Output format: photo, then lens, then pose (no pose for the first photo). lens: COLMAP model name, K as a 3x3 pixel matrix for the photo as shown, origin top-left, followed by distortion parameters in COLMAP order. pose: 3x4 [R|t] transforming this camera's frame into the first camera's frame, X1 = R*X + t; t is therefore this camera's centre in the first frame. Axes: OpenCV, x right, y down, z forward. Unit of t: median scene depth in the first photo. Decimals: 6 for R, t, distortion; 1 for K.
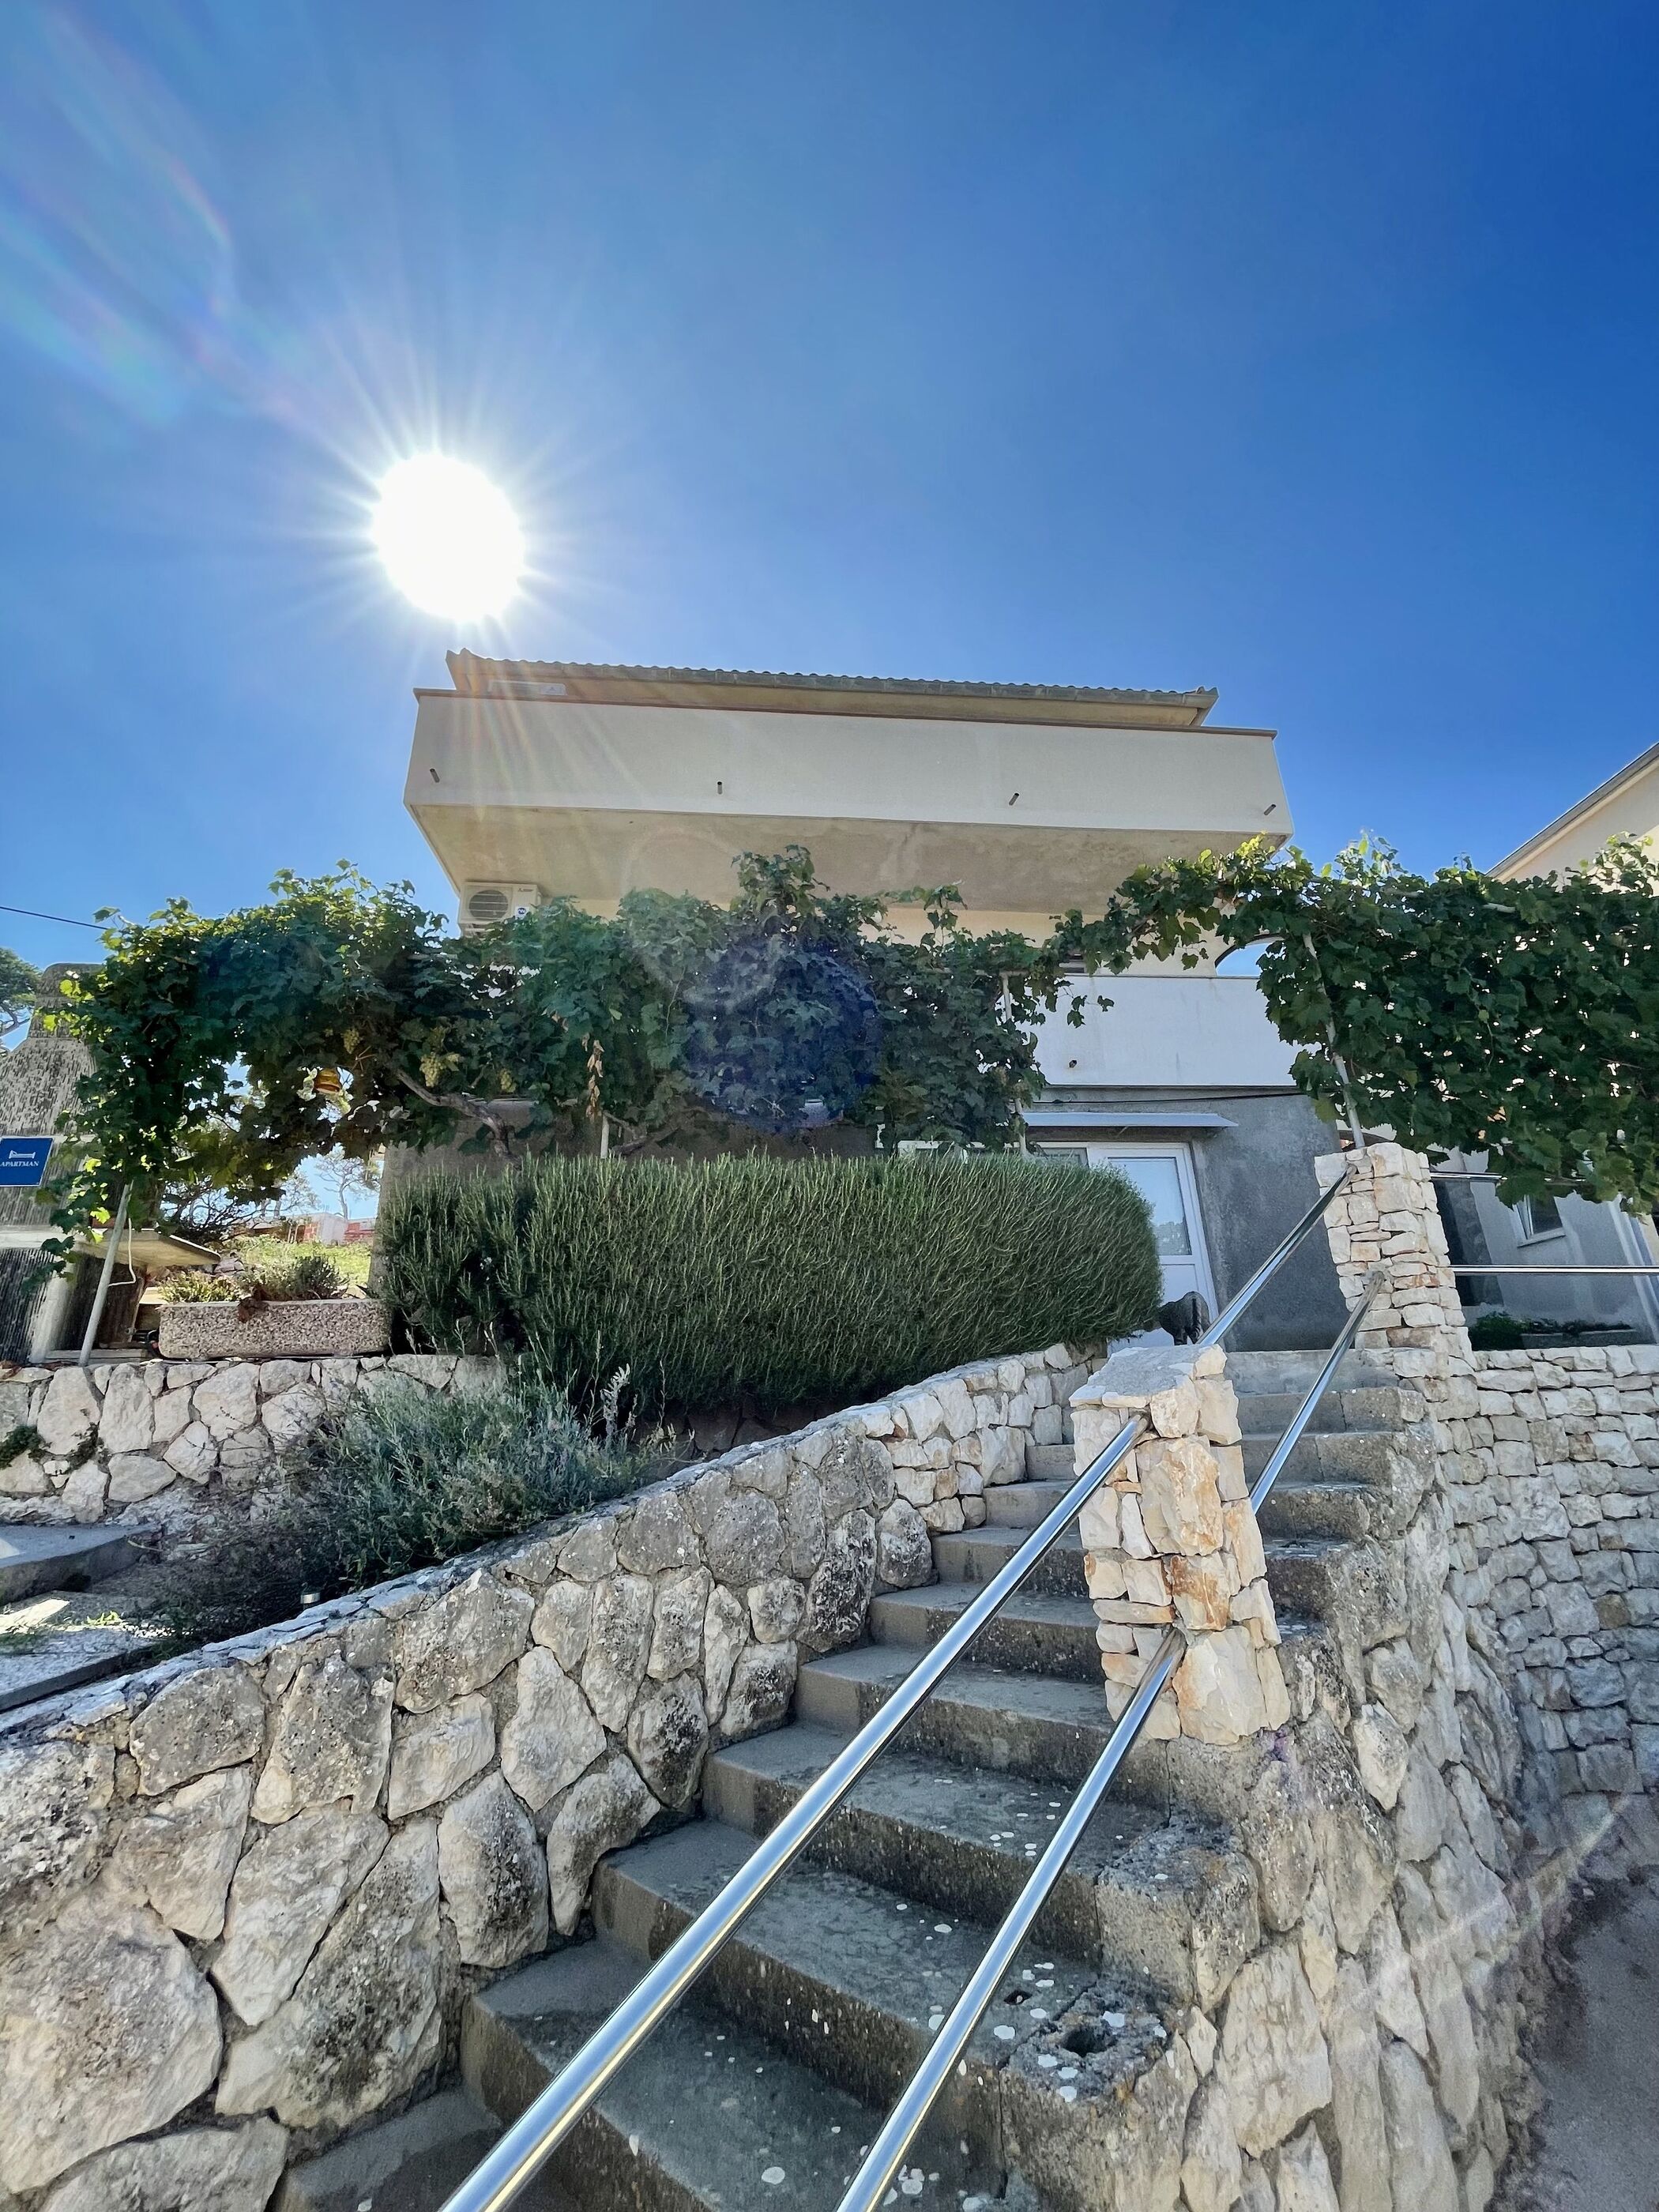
lens RADIAL K [[898.5, 0, 834.2], [0, 898.5, 1102.5], [0, 0, 1]] dist [-0.003106, -0.000391]
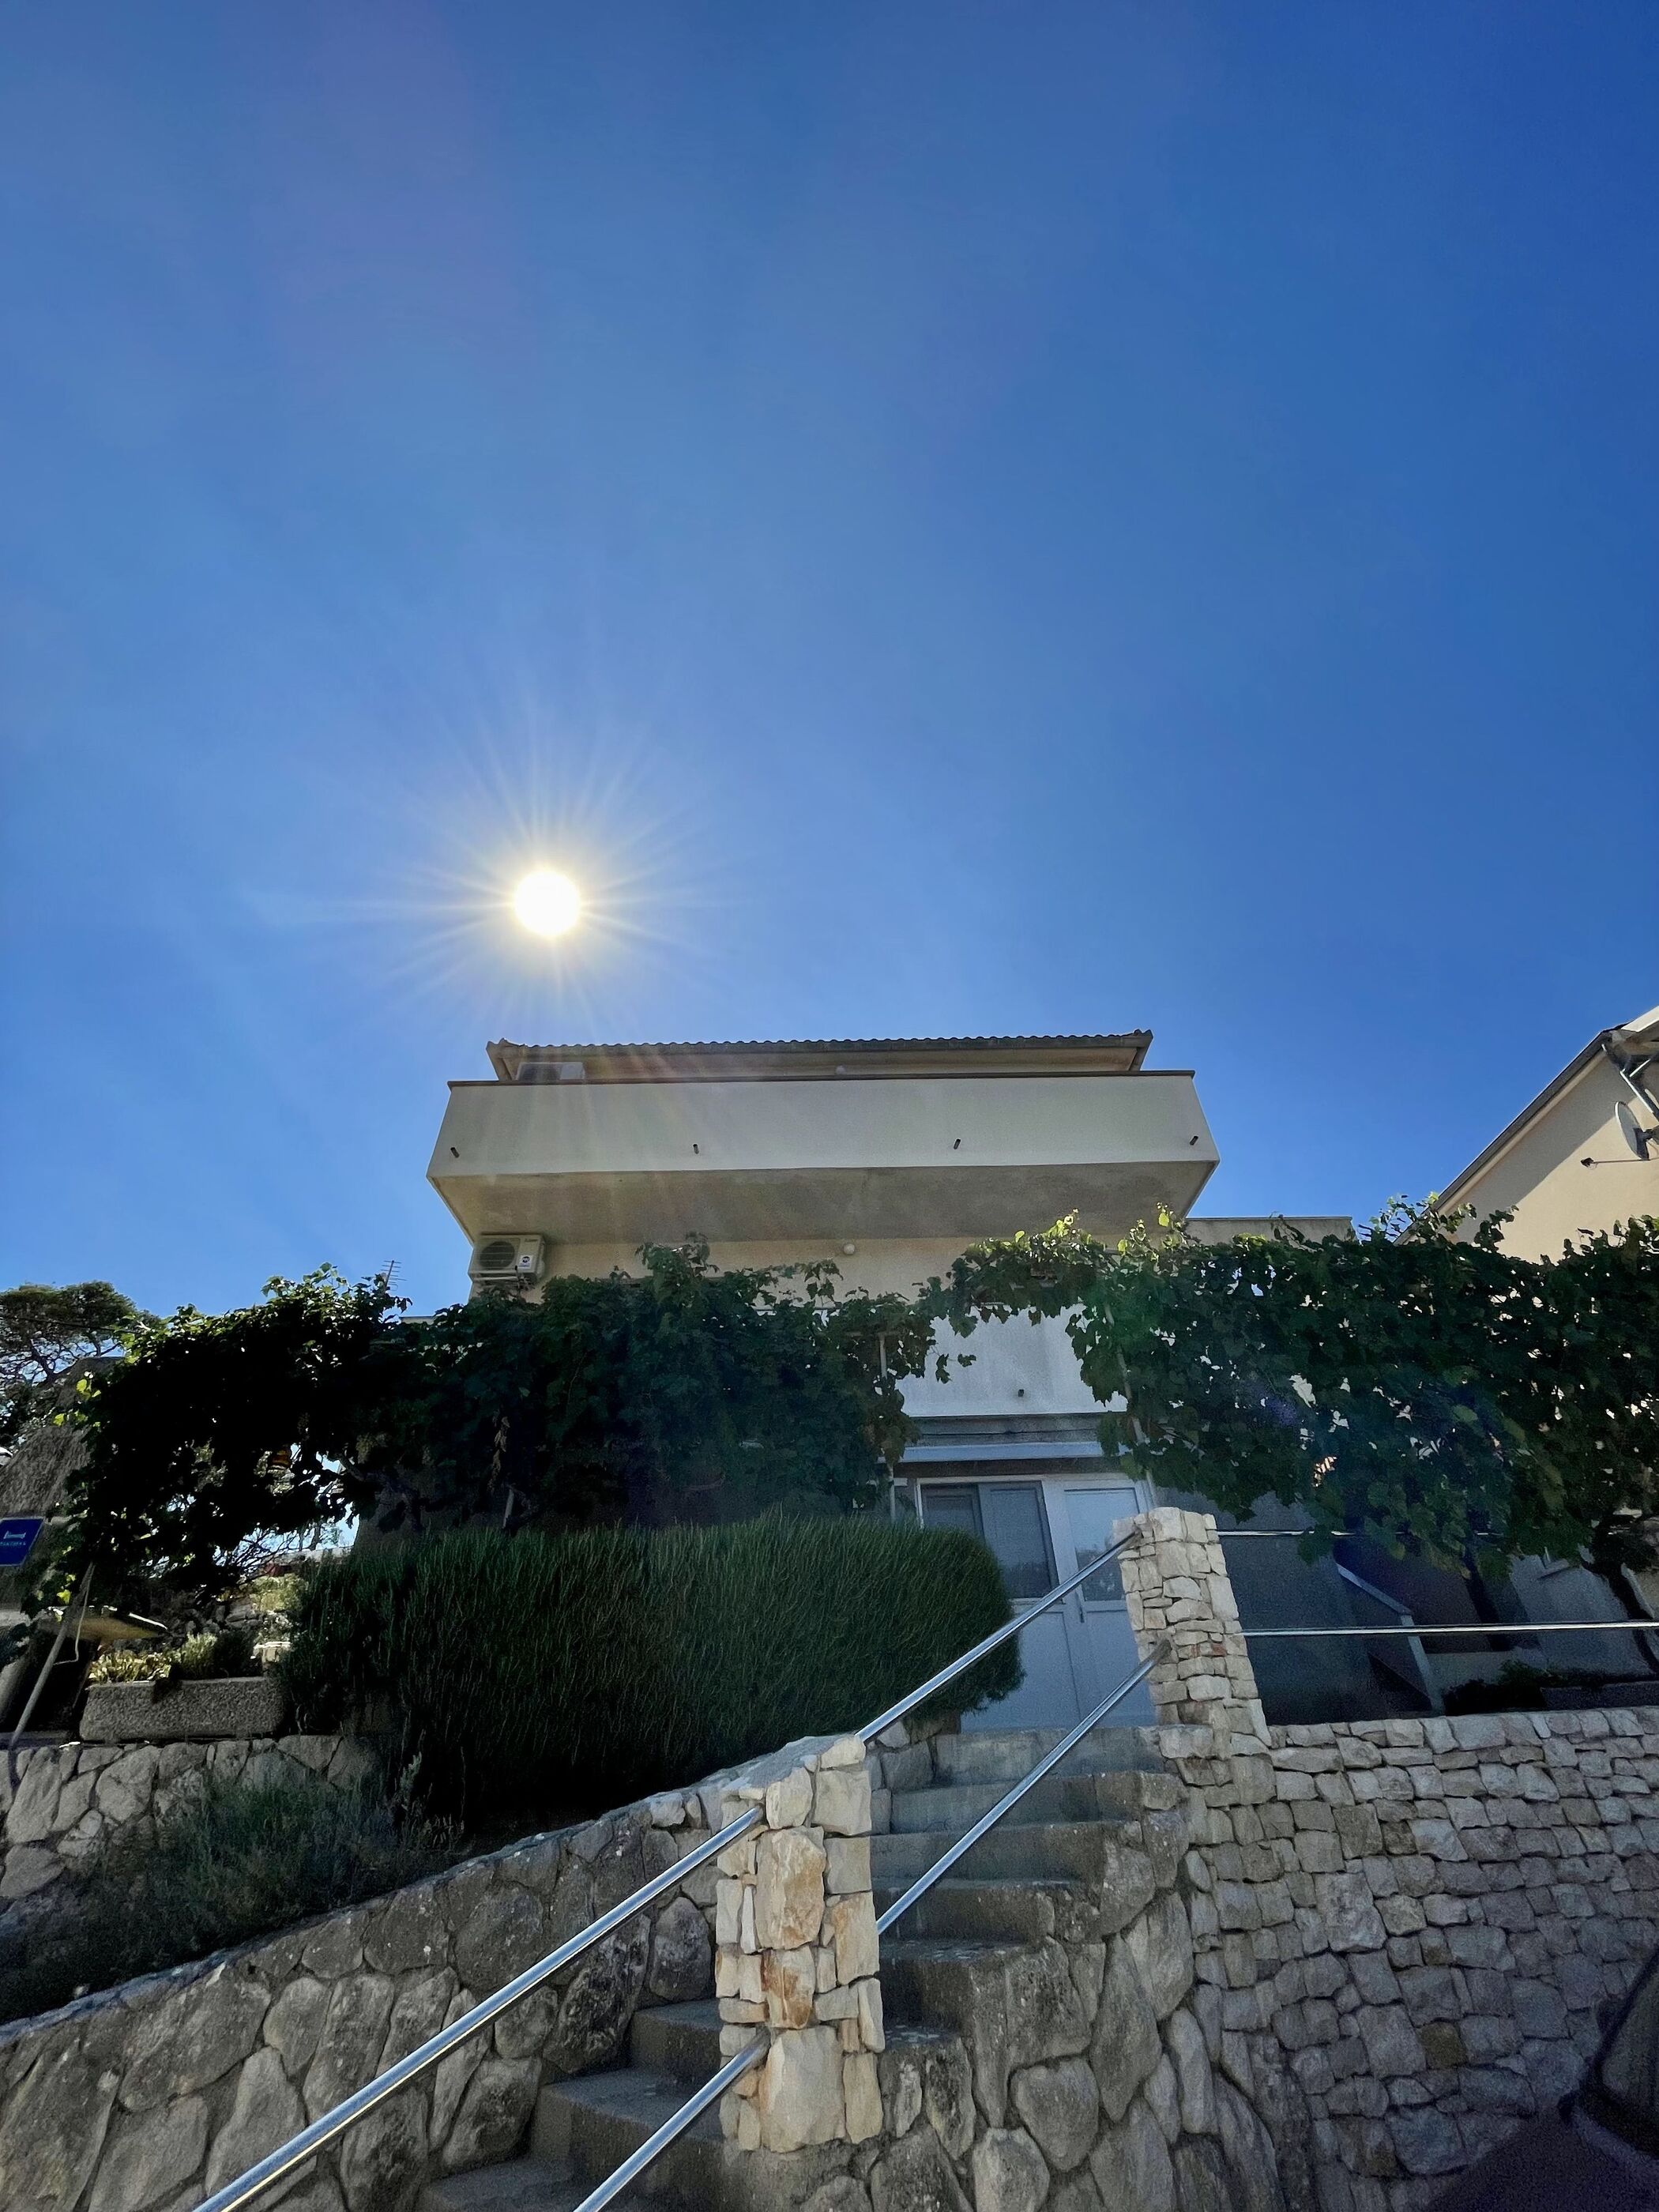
lens RADIAL K [[898.5, 0, 836.2], [0, 898.5, 1106.3], [0, 0, 1]] dist [-0.003106, -0.000391]
pose [[0.996724, -0.051735, -0.062159, 0.307407], [0.029730, 0.949191, -0.313293, -0.089219], [0.075209, 0.310419, 0.947620, -0.230308]]
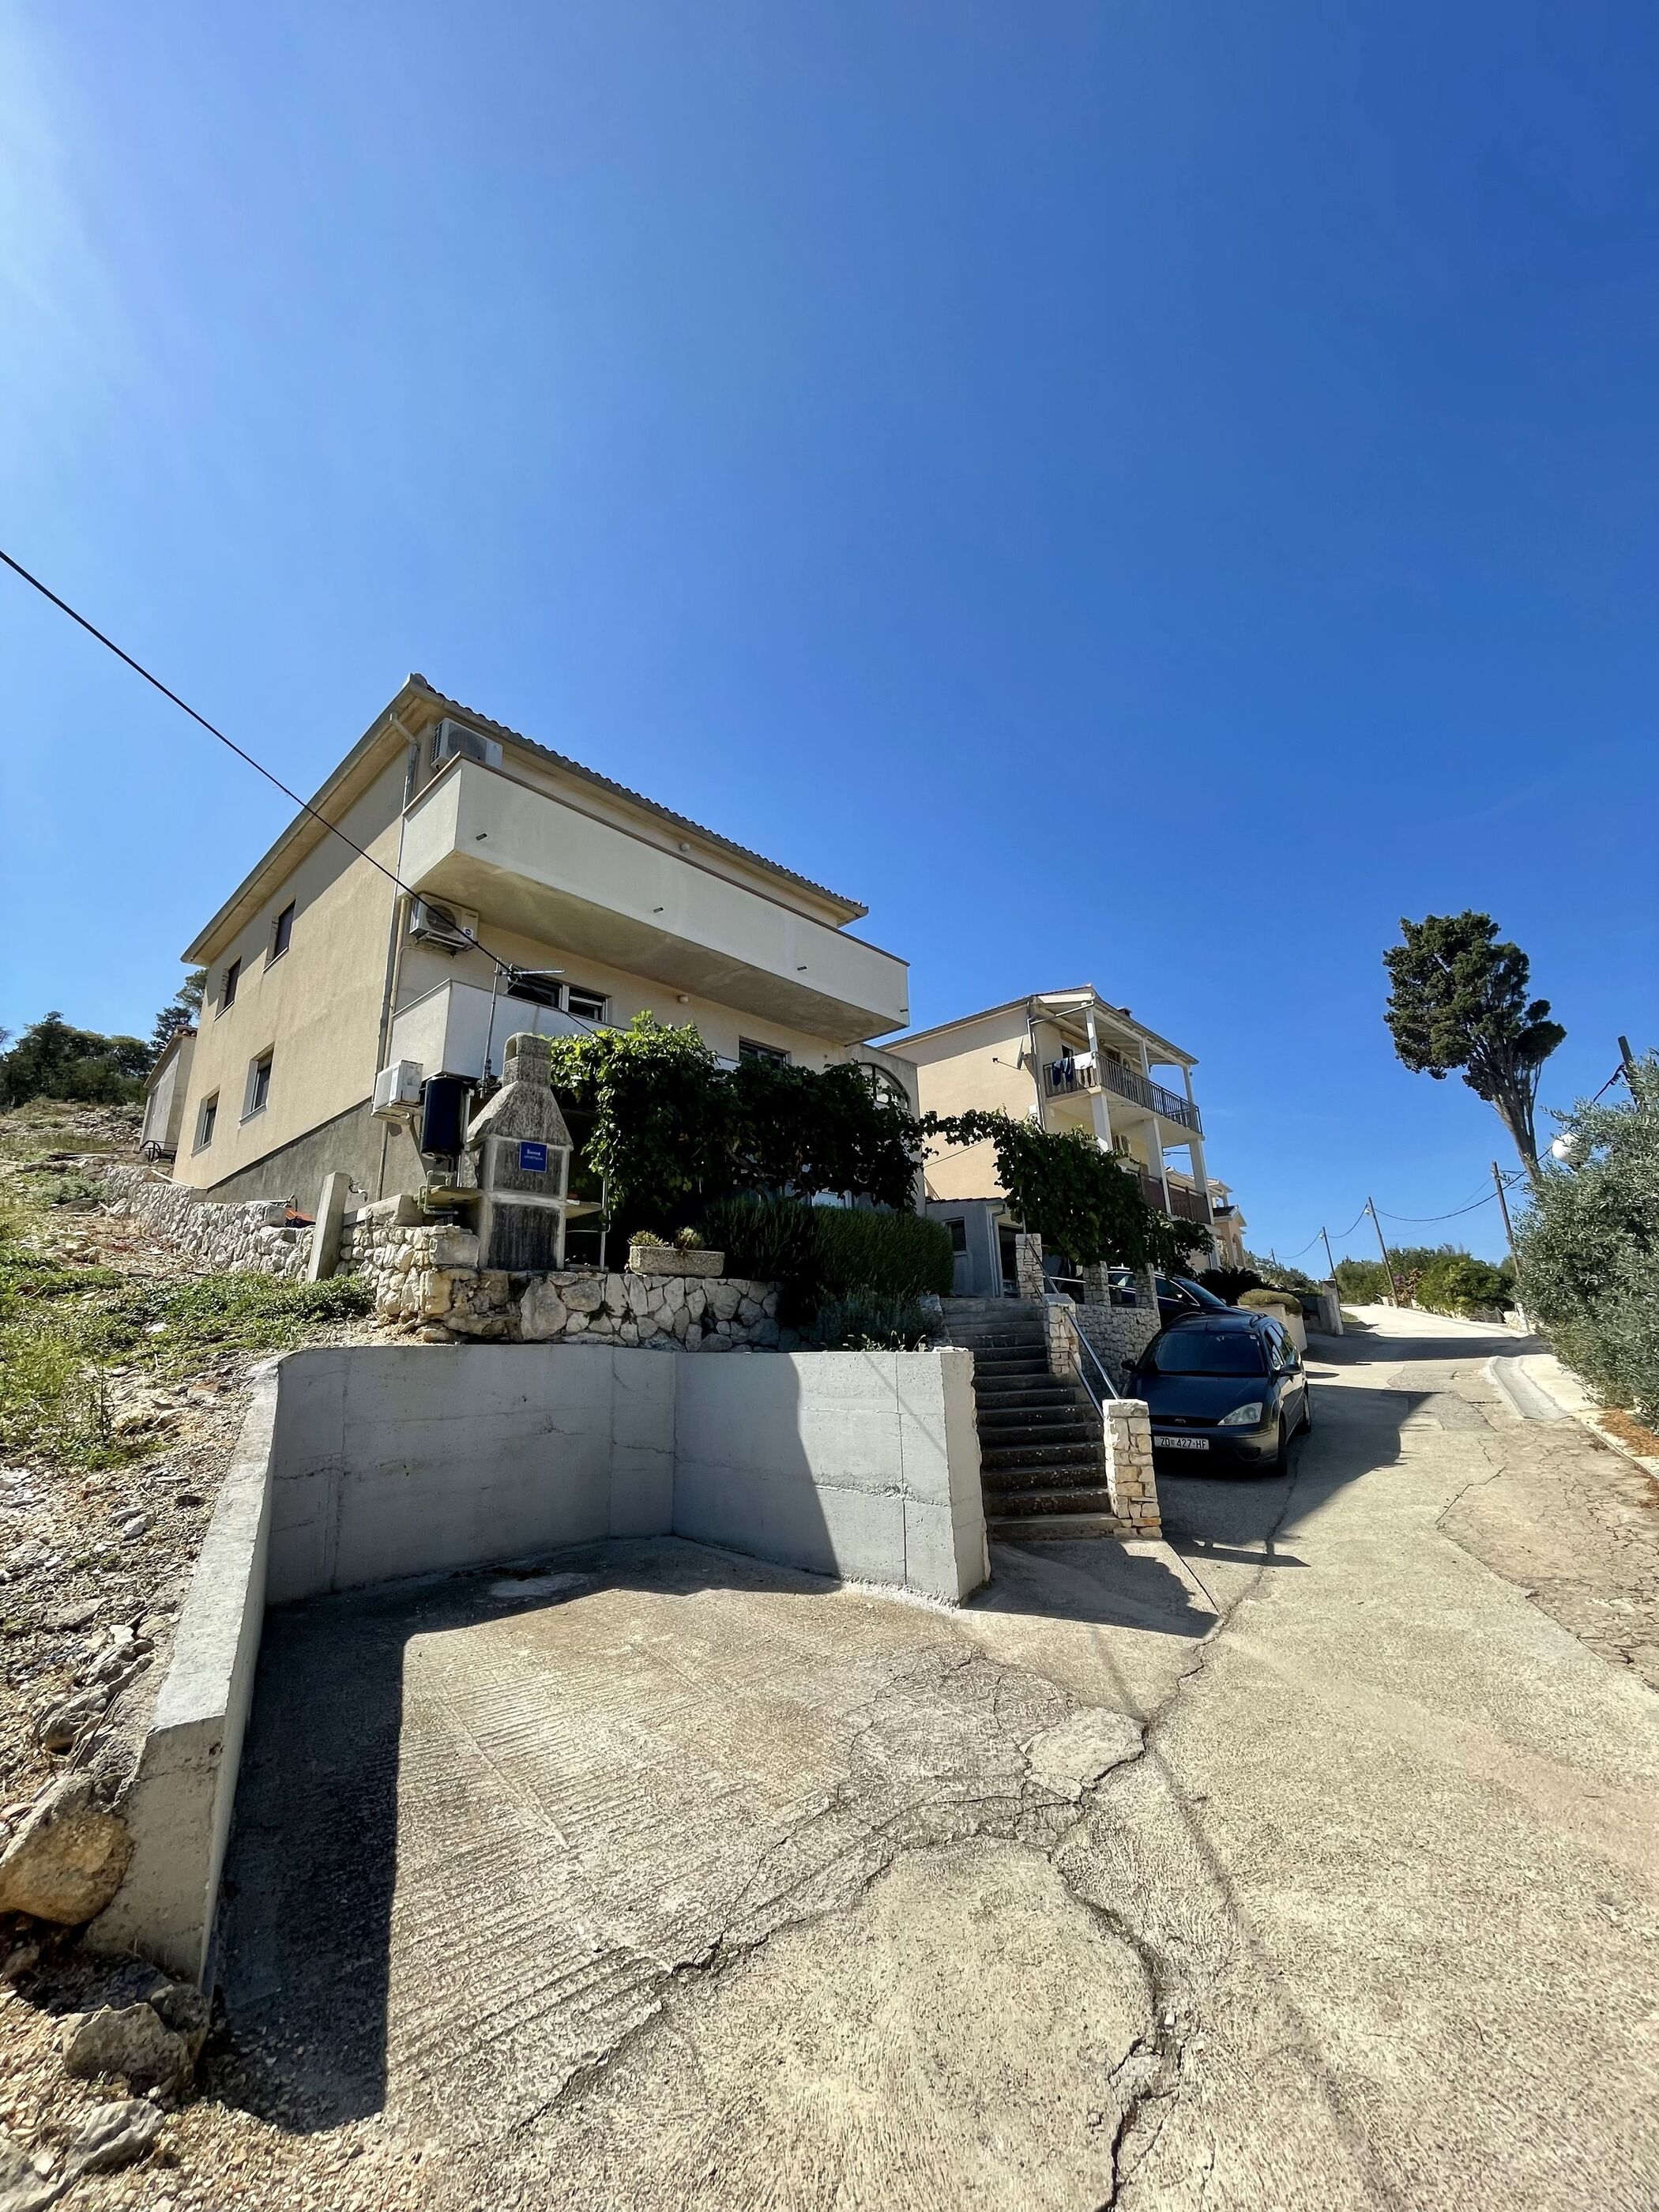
lens RADIAL K [[898.5, 0, 825.3], [0, 898.5, 1107.7], [0, 0, 1]] dist [-0.003106, -0.000391]
pose [[0.755034, 0.188087, 0.628130, -1.934487], [-0.219482, 0.975209, -0.028192, -0.126910], [-0.617861, -0.116577, 0.777597, -0.880629]]
